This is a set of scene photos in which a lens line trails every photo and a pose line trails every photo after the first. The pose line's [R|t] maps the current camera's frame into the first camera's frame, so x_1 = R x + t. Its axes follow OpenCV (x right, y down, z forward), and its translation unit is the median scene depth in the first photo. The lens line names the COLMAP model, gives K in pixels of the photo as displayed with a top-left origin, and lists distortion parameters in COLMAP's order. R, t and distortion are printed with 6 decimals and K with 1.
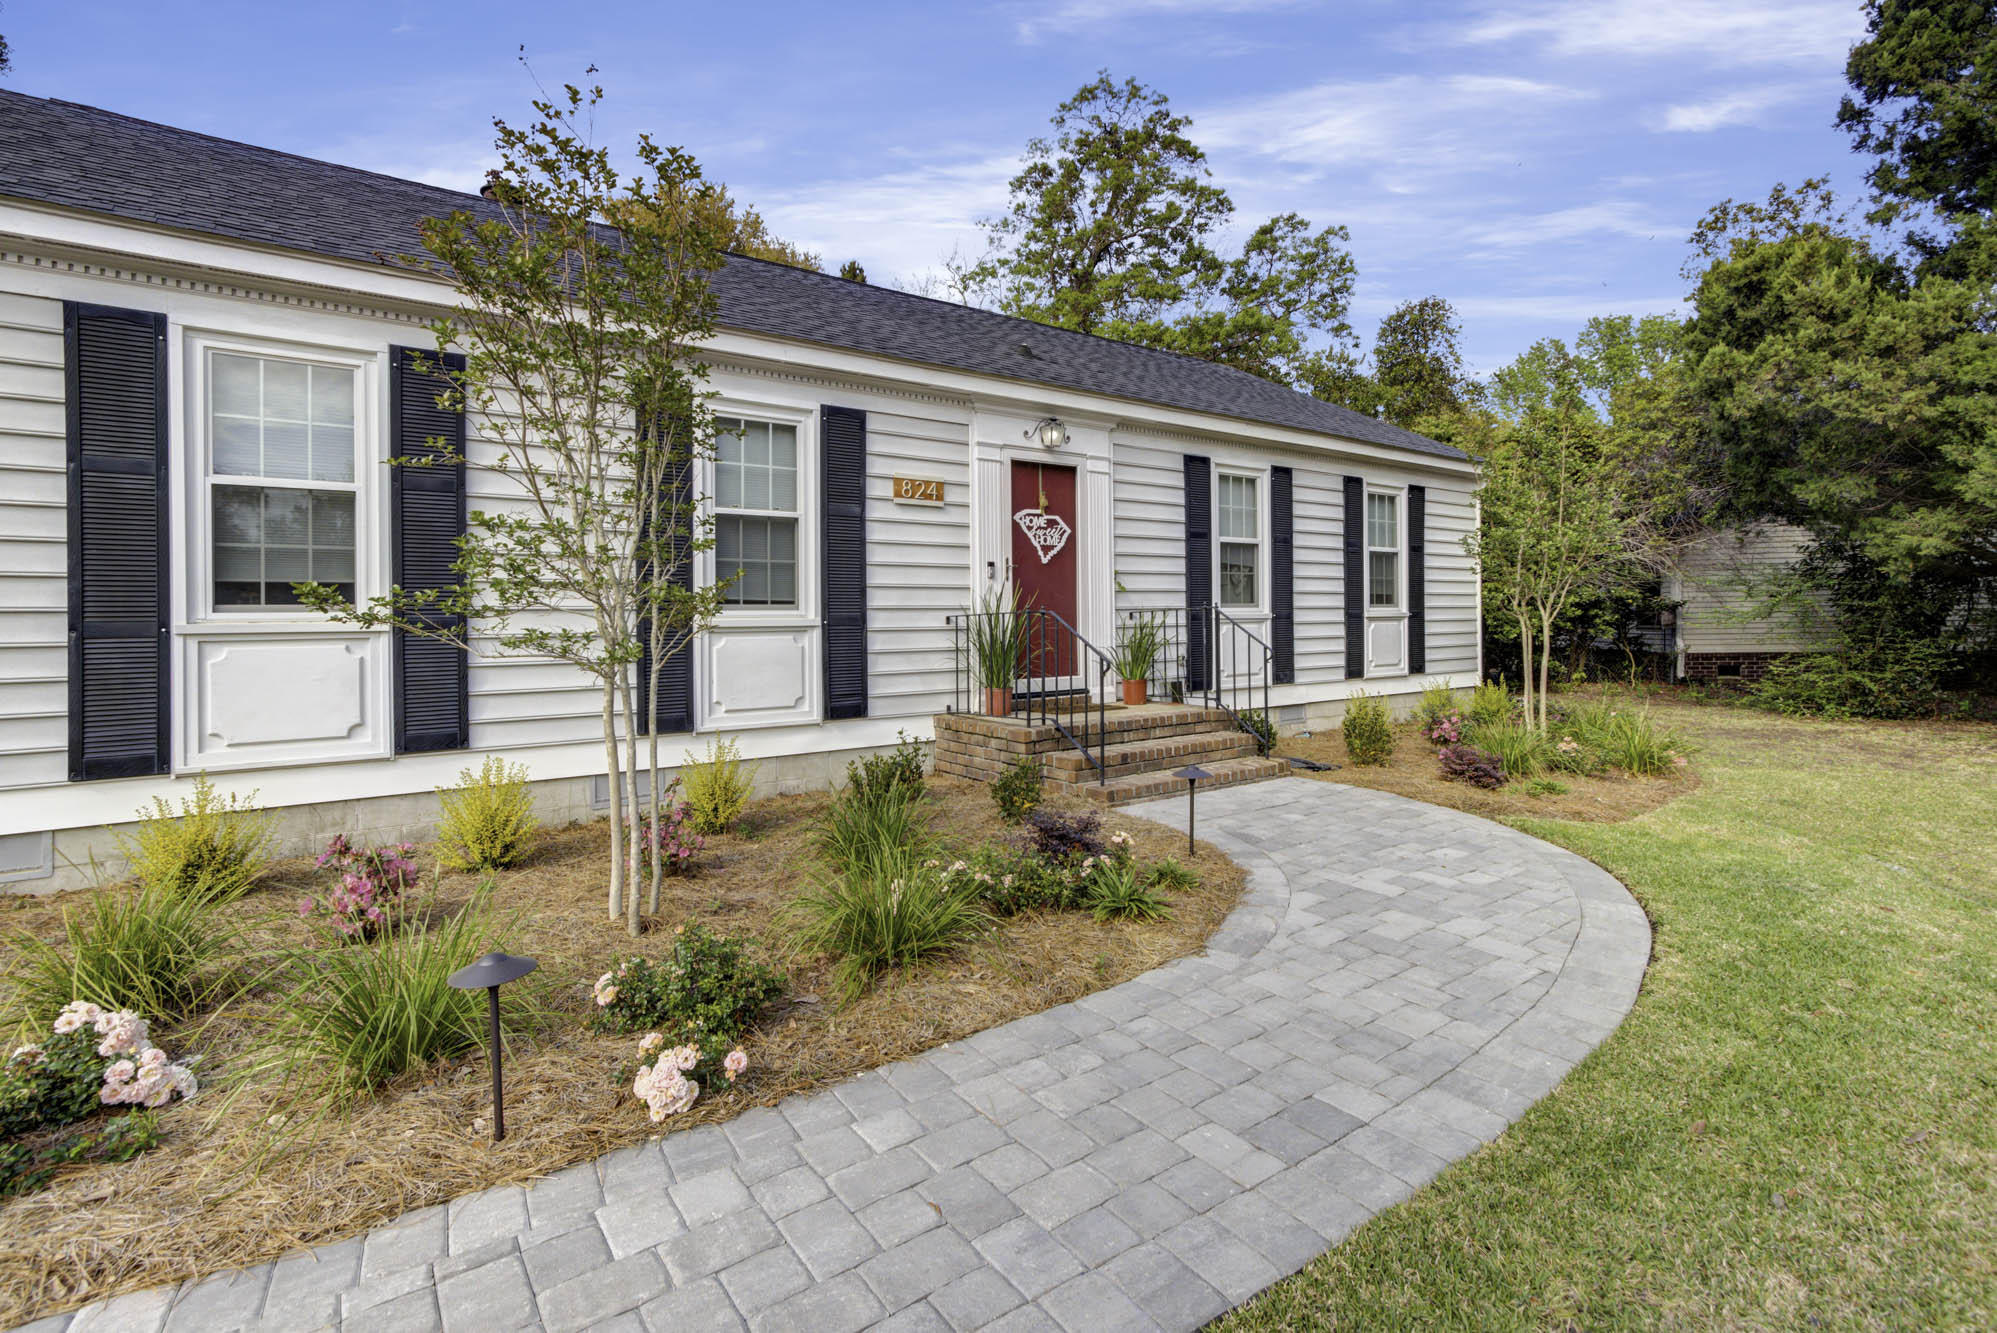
lens RADIAL K [[925.8, 0, 987.1], [0, 925.8, 614.0], [0, 0, 1]] dist [0.000164, 0.003645]
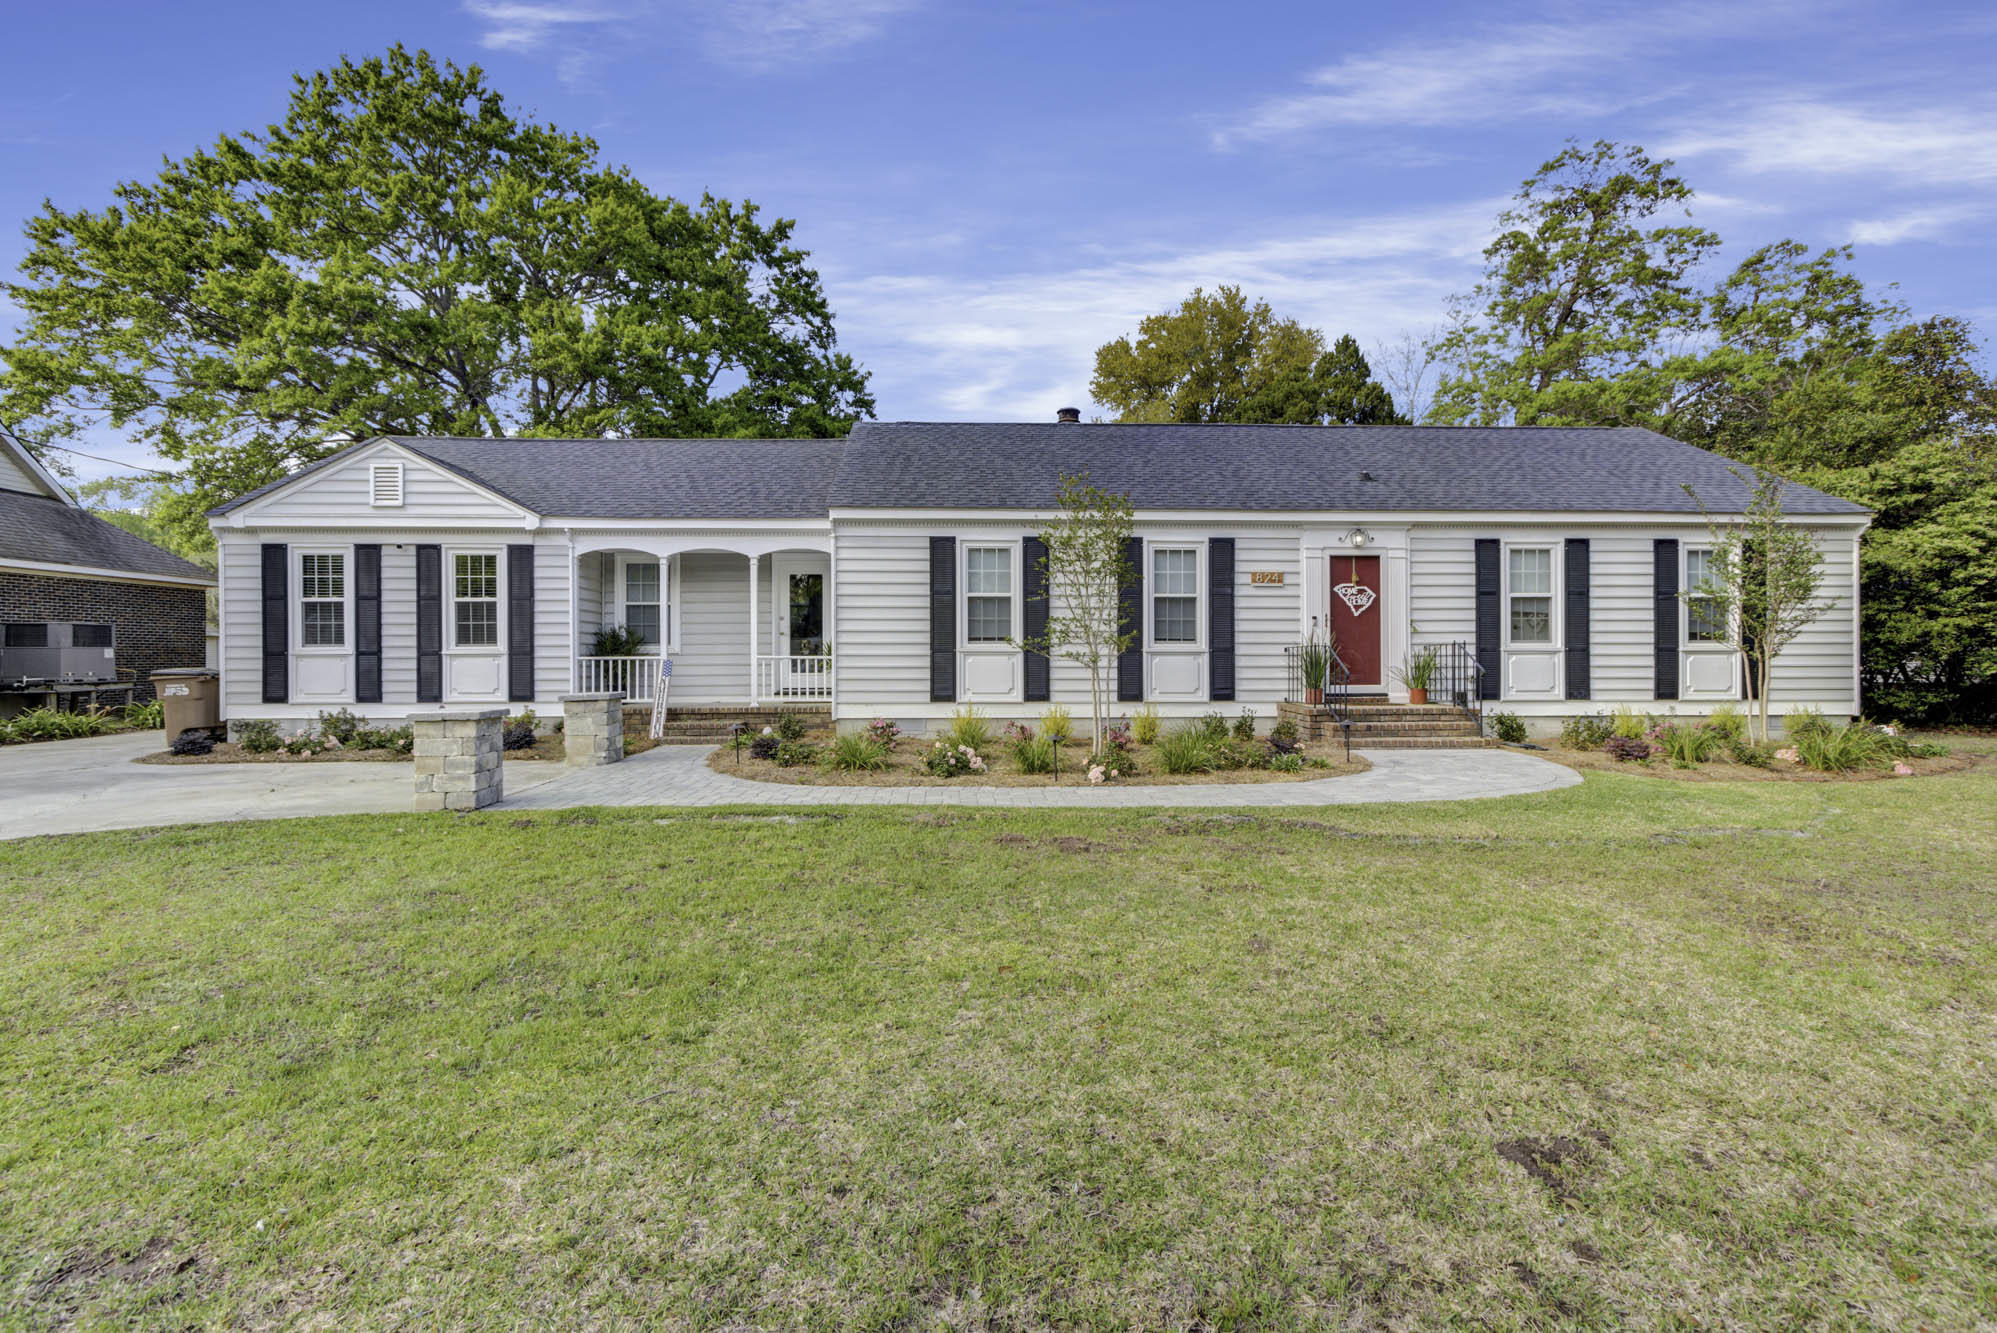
lens RADIAL K [[925.8, 0, 988.7], [0, 925.8, 645.8], [0, 0, 1]] dist [0.000164, 0.003645]
pose [[0.838249, 0.008488, -0.545222, 0.413560], [-0.005576, 0.999960, 0.006994, -0.009420], [0.545259, -0.002823, 0.838263, -0.738419]]
